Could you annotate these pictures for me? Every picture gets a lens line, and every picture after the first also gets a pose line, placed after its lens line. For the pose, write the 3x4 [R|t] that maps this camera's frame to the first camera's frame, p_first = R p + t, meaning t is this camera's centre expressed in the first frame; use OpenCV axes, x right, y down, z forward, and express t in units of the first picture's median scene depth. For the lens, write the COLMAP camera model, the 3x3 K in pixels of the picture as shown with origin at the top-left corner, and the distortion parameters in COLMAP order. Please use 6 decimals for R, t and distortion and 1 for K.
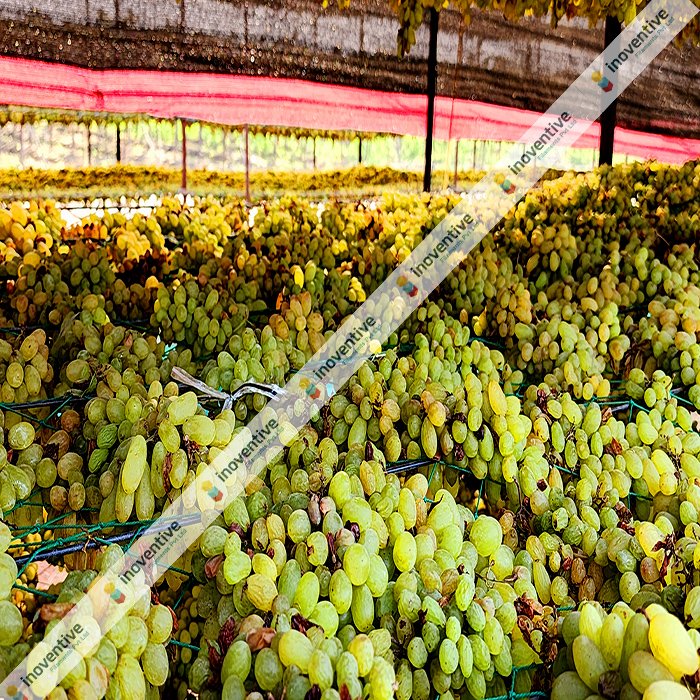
lens RADIAL K [[703.4, 0, 336.1], [0, 703.4, 328.8], [0, 0, 1]] dist [0.136788, -0.325321]
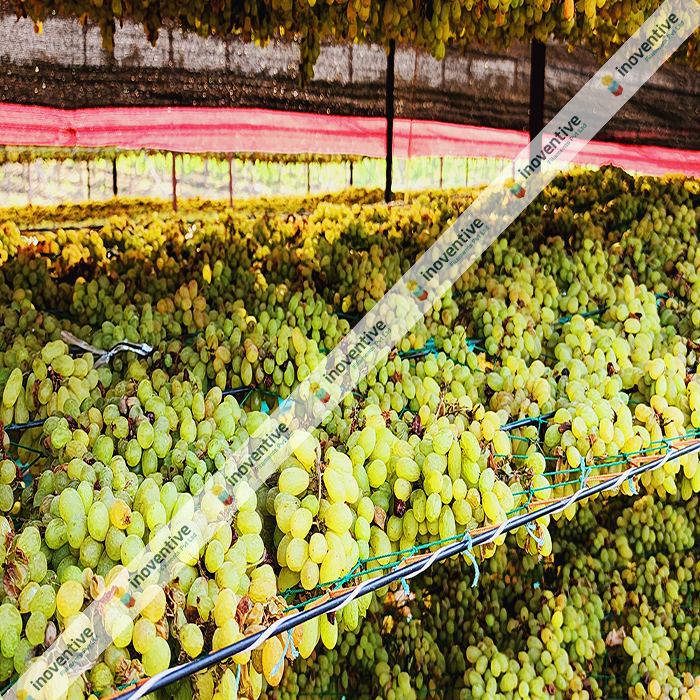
lens RADIAL K [[722.8, 0, 349.1], [0, 722.8, 331.8], [0, 0, 1]] dist [0.129651, -0.372012]
pose [[0.998972, -0.042709, -0.015208, 0.097782], [0.042140, 0.998463, -0.035992, 0.038096], [0.016722, 0.035314, 0.999236, -0.105333]]
